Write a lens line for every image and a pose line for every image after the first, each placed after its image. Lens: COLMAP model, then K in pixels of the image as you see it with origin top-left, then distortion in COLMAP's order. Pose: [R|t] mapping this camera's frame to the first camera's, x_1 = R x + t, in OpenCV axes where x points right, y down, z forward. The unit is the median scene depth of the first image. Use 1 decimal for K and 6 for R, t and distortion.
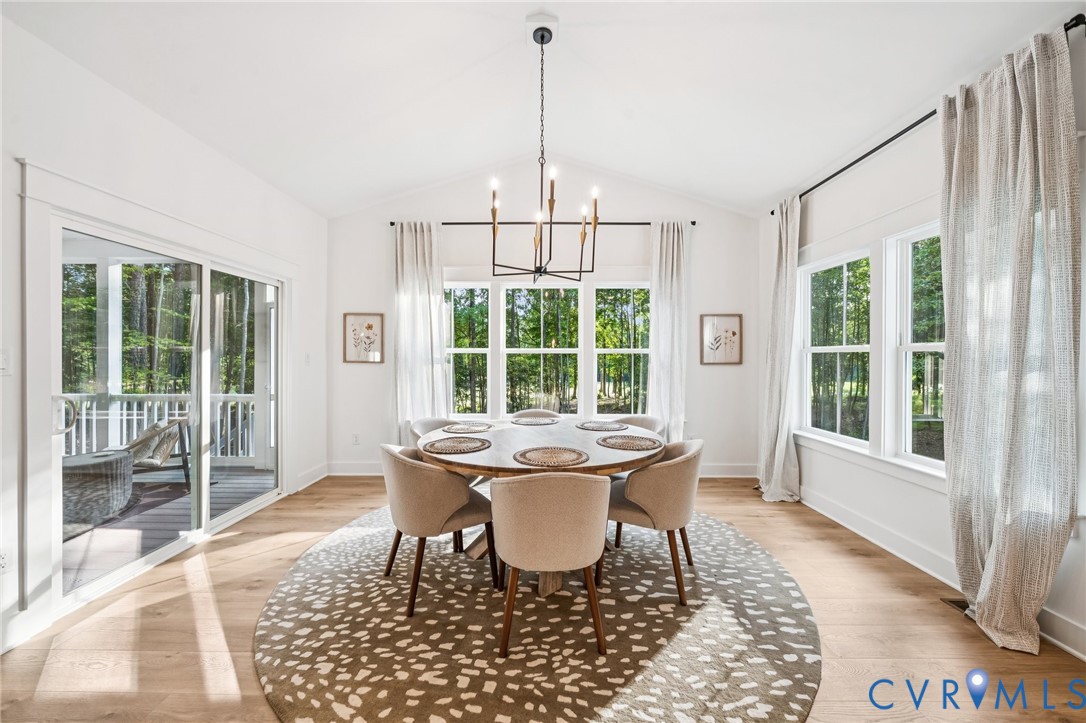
lens RADIAL K [[388.3, 0, 543.0], [0, 388.3, 361.5], [0, 0, 1]] dist [-0.015756, -0.000015]
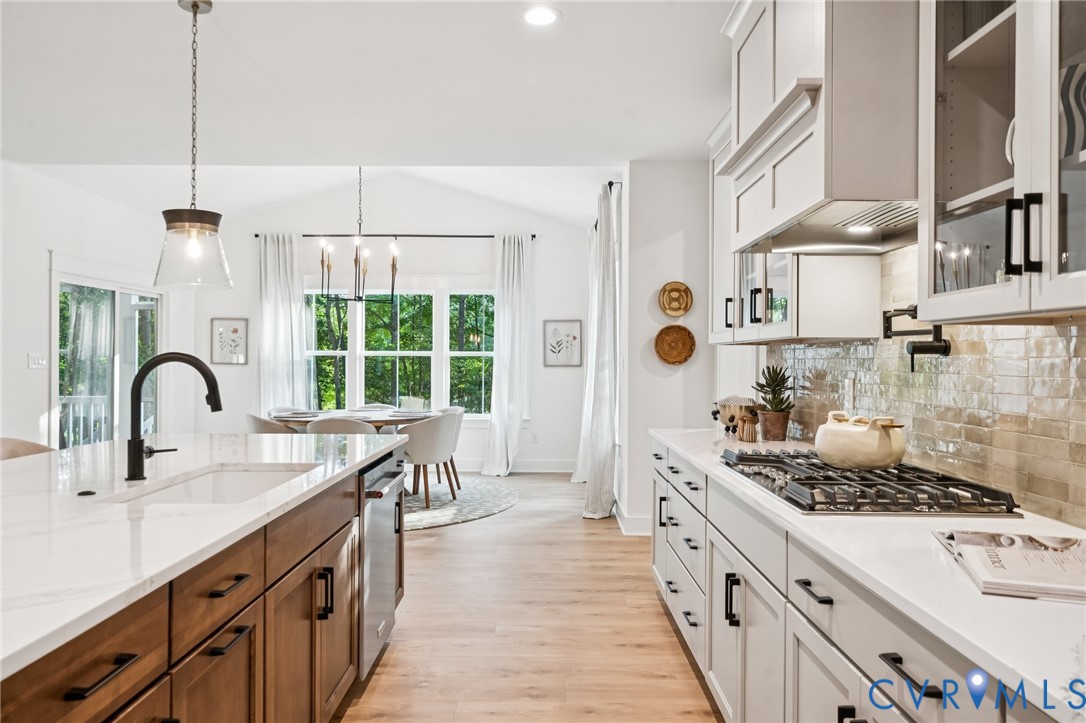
lens RADIAL K [[743.7, 0, 543.0], [0, 743.7, 361.5], [0, 0, 1]] dist [-0.008924, -0.002277]
pose [[0.999996, 0.002463, -0.001336, 0.413977], [-0.002472, 0.999971, -0.007217, 0.008395], [0.001318, 0.007220, 0.999973, -1.071118]]
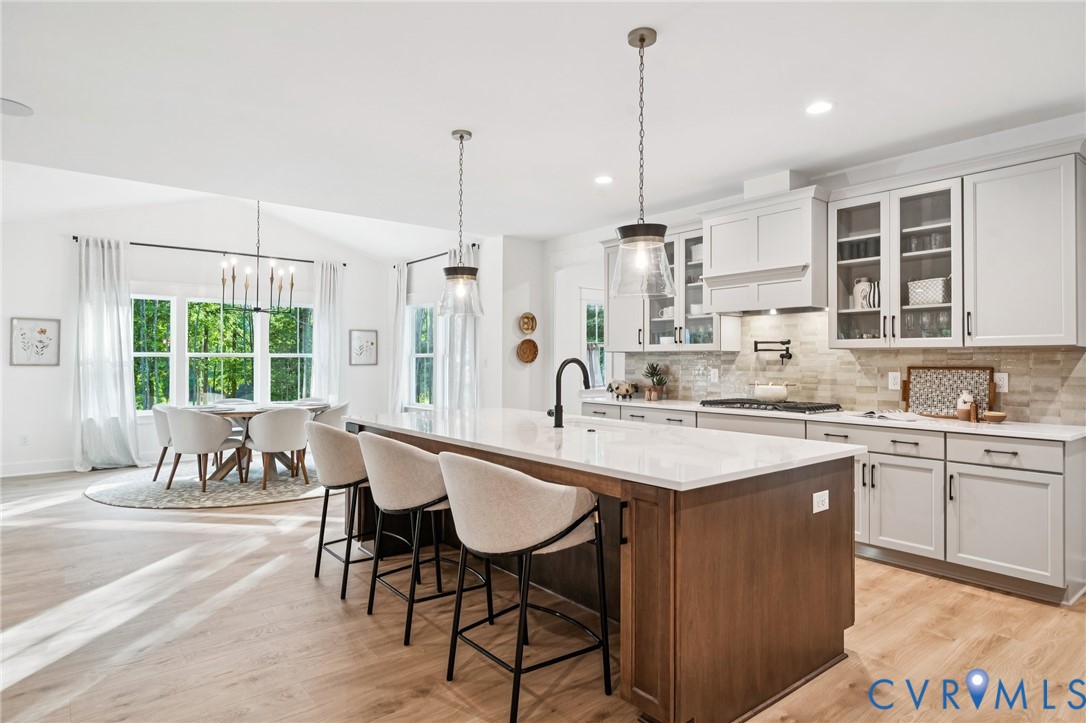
lens RADIAL K [[610.4, 0, 543.0], [0, 610.4, 361.5], [0, 0, 1]] dist [-0.015042, 0.000488]
pose [[0.779009, -0.001896, 0.627009, -0.431230], [0.005528, 0.999977, -0.003844, 0.006087], [-0.626988, 0.006460, 0.779002, -1.158170]]
